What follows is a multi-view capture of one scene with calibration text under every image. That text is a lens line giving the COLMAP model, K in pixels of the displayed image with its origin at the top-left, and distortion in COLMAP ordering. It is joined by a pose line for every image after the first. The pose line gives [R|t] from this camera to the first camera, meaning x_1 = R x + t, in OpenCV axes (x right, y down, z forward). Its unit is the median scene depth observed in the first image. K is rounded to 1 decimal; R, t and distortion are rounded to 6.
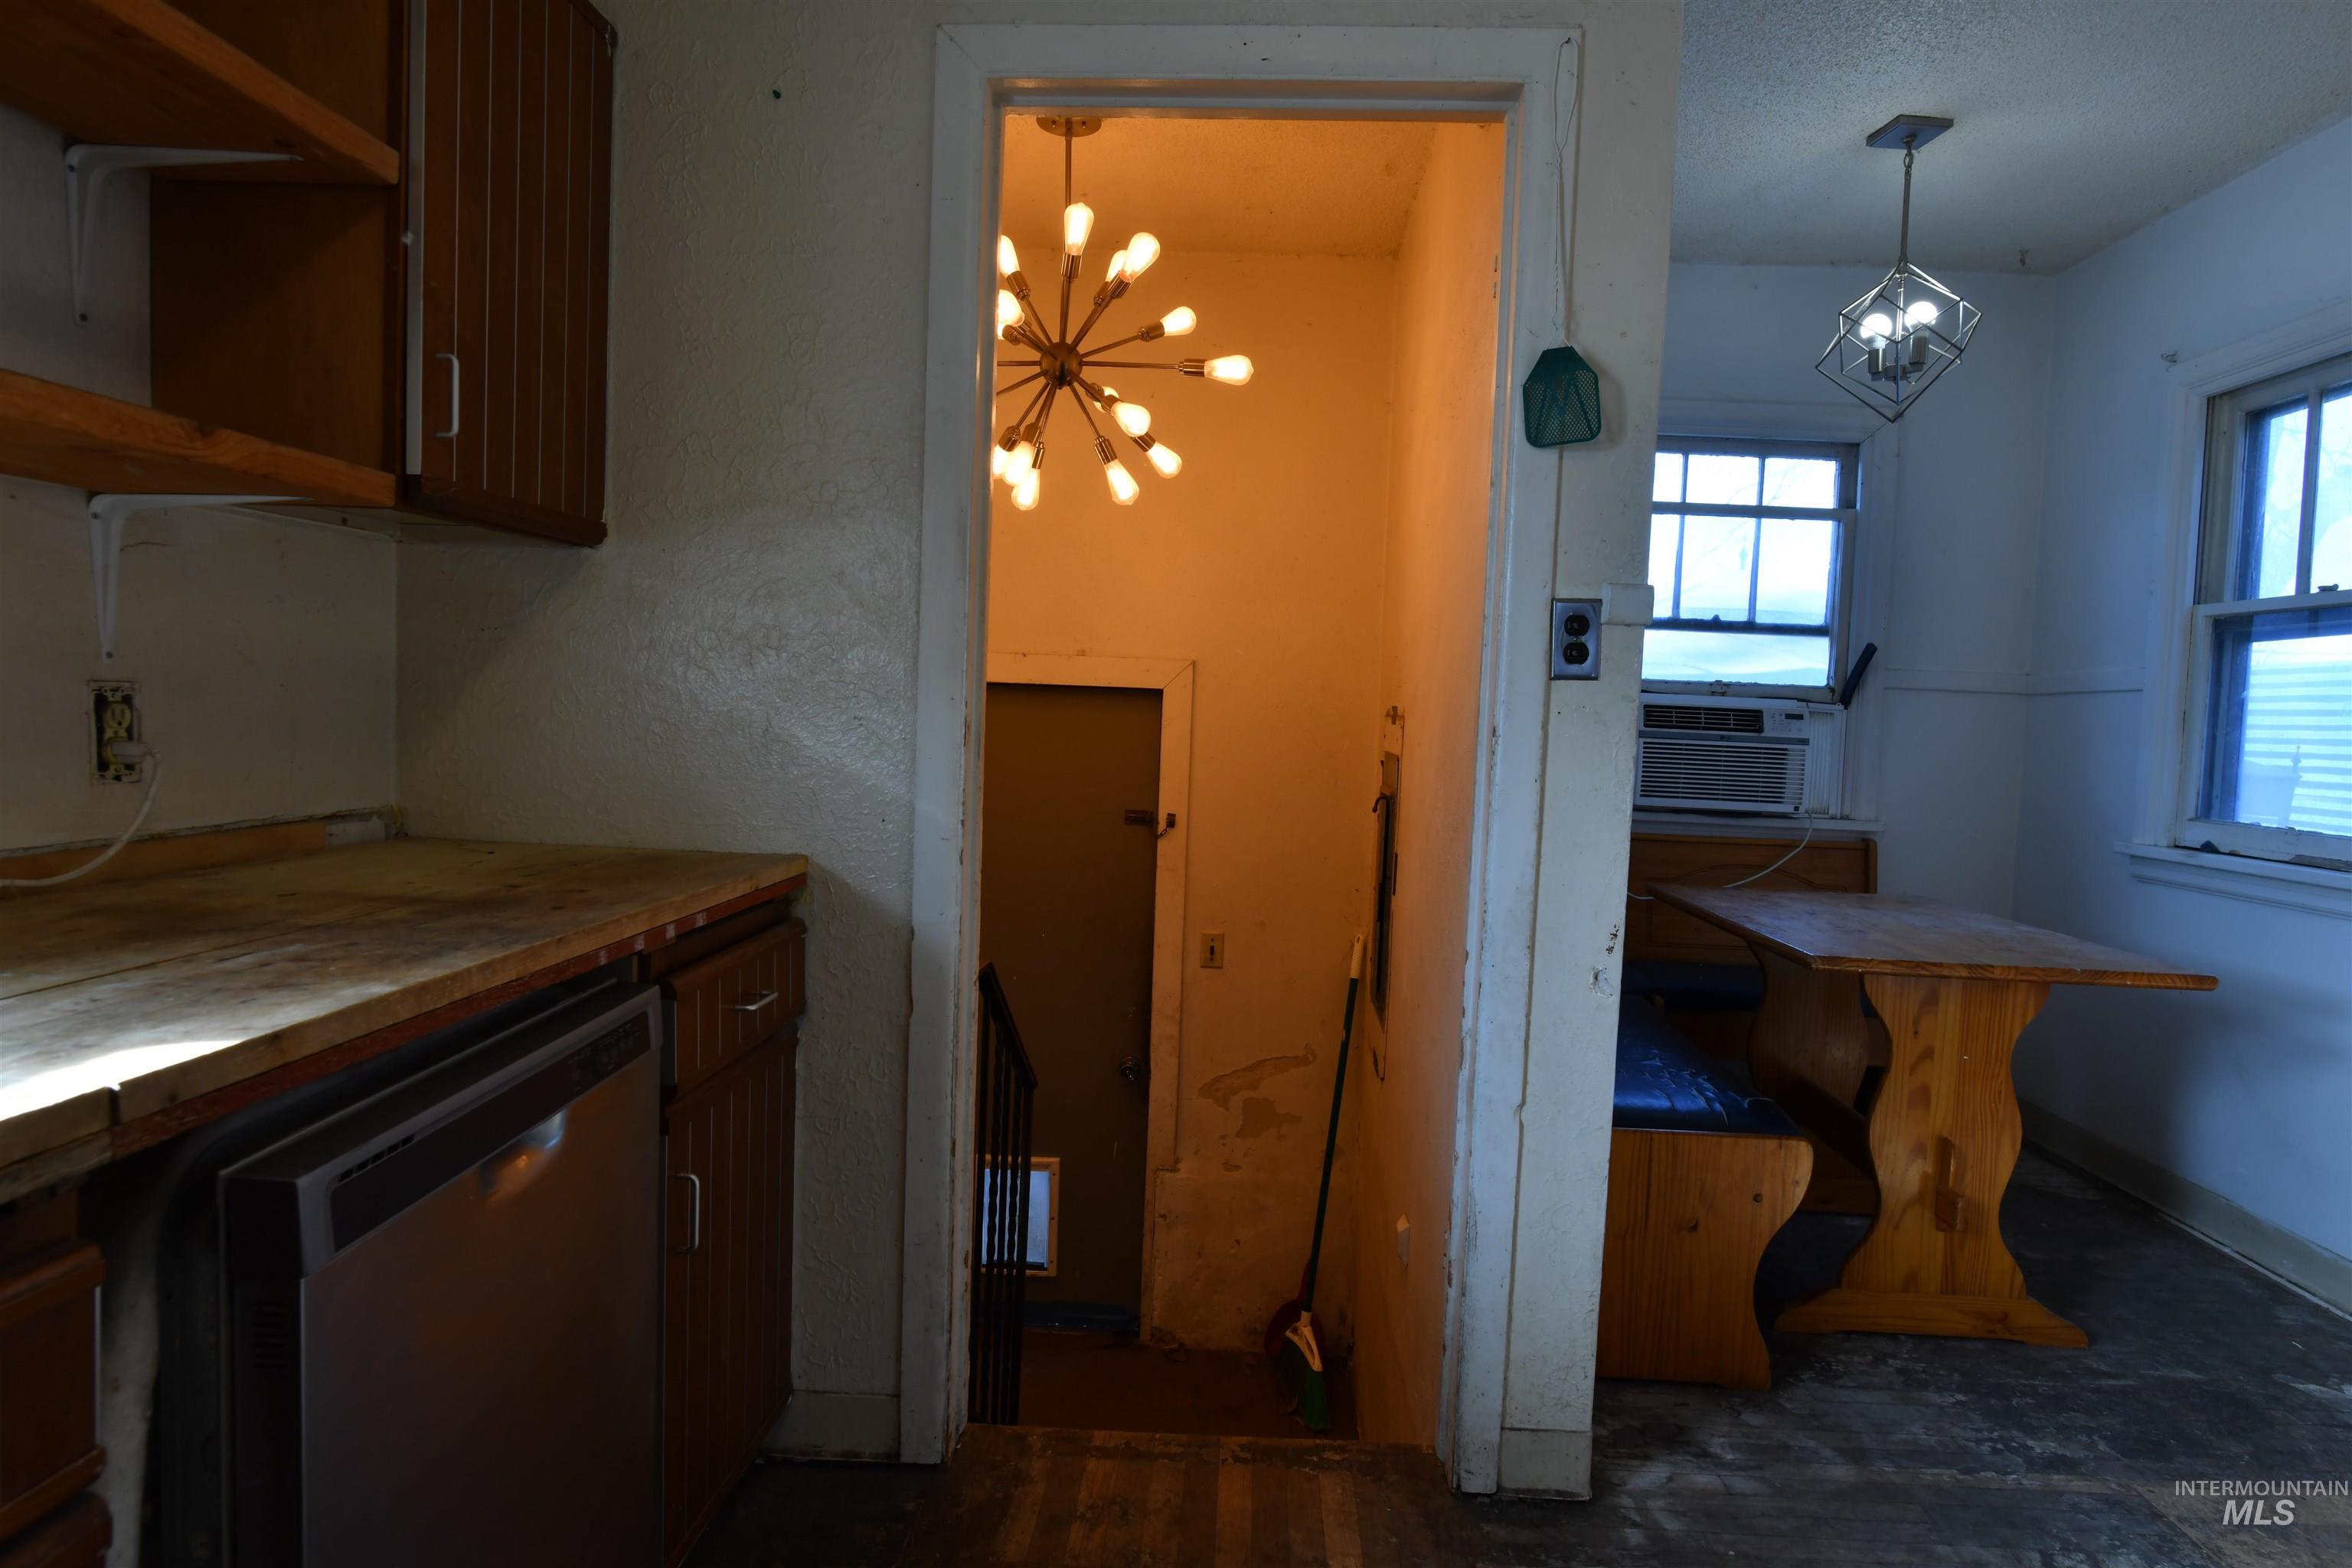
lens RADIAL K [[1343.3, 0, 1160.0], [0, 1343.3, 787.6], [0, 0, 1]] dist [-0.029484, 0.008276]
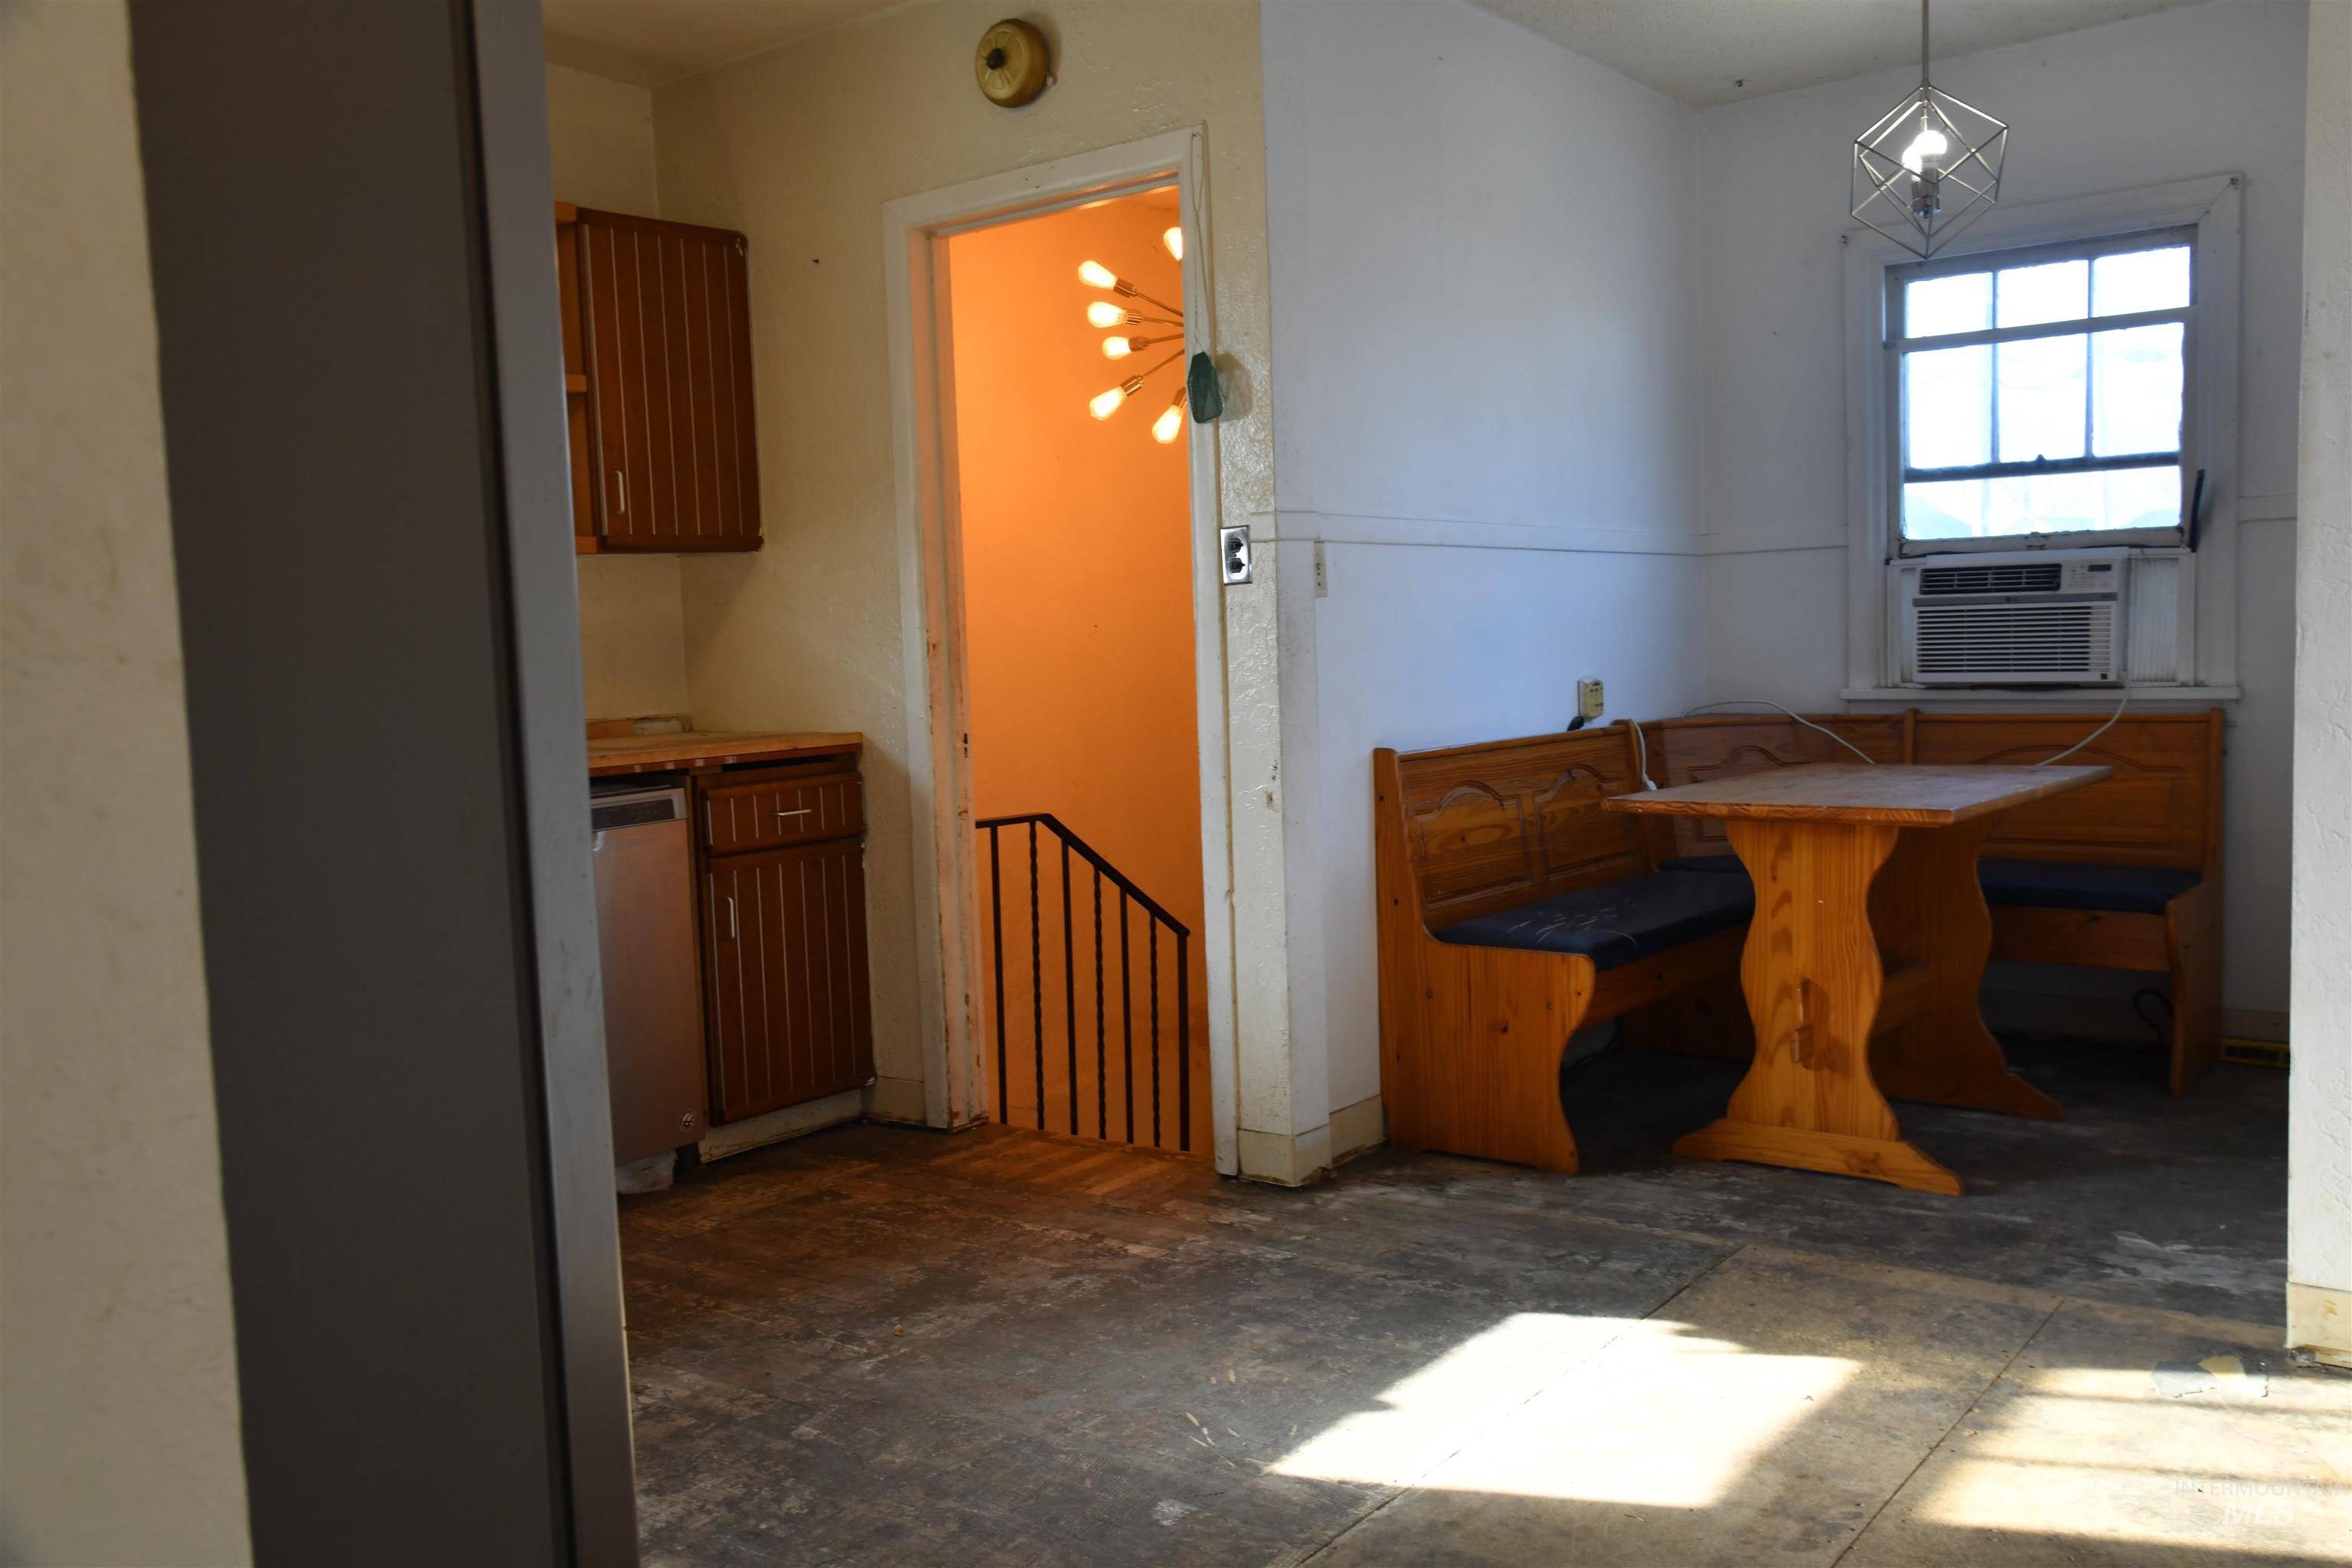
lens RADIAL K [[1974.7, 0, 1185.2], [0, 1974.7, 786.0], [0, 0, 1]] dist [-0.014030, 0.009801]
pose [[0.819389, -0.021944, -0.572817, 1.080835], [0.033551, 0.999390, 0.009709, 0.080889], [0.572255, -0.027174, 0.819626, -0.543599]]
